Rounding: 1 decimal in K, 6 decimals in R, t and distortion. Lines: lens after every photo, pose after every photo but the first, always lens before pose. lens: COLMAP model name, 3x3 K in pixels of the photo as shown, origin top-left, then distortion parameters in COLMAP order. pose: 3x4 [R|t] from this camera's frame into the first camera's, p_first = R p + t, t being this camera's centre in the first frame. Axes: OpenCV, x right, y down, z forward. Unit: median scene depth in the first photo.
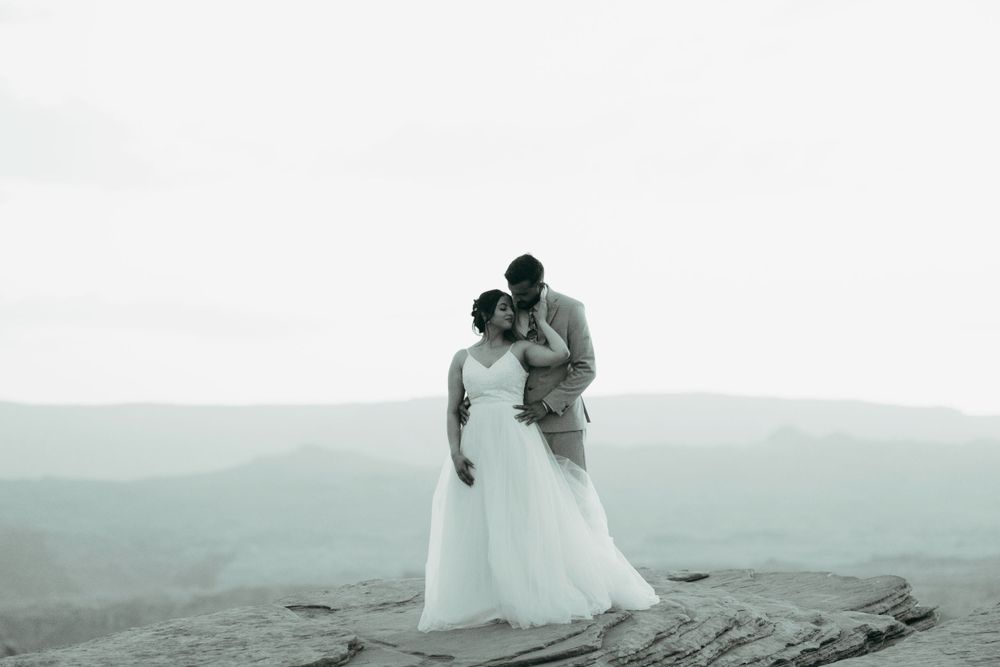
lens RADIAL K [[4669.8, 0, 499.9], [0, 4669.8, 333.8], [0, 0, 1]] dist [0.092052, 0.000000]
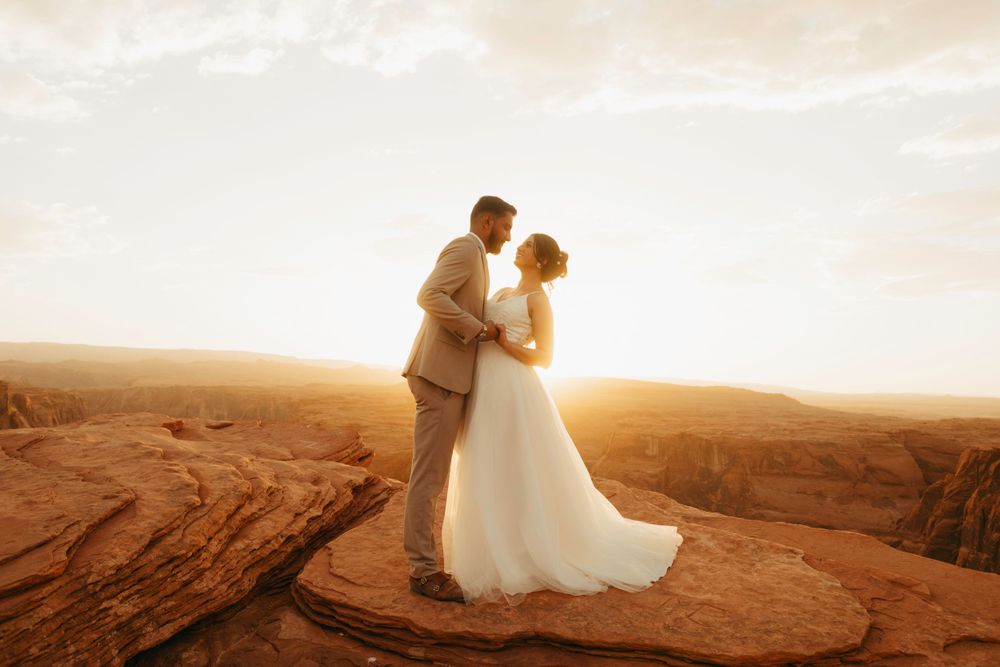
lens RADIAL K [[703.7, 0, 504.8], [0, 703.7, 330.8], [0, 0, 1]] dist [-0.013802, 0.005804]
pose [[0.920633, 0.068504, 0.384373, 0.040266], [-0.056788, 0.997512, -0.041763, 0.026668], [-0.386278, 0.016621, 0.922233, 0.831245]]
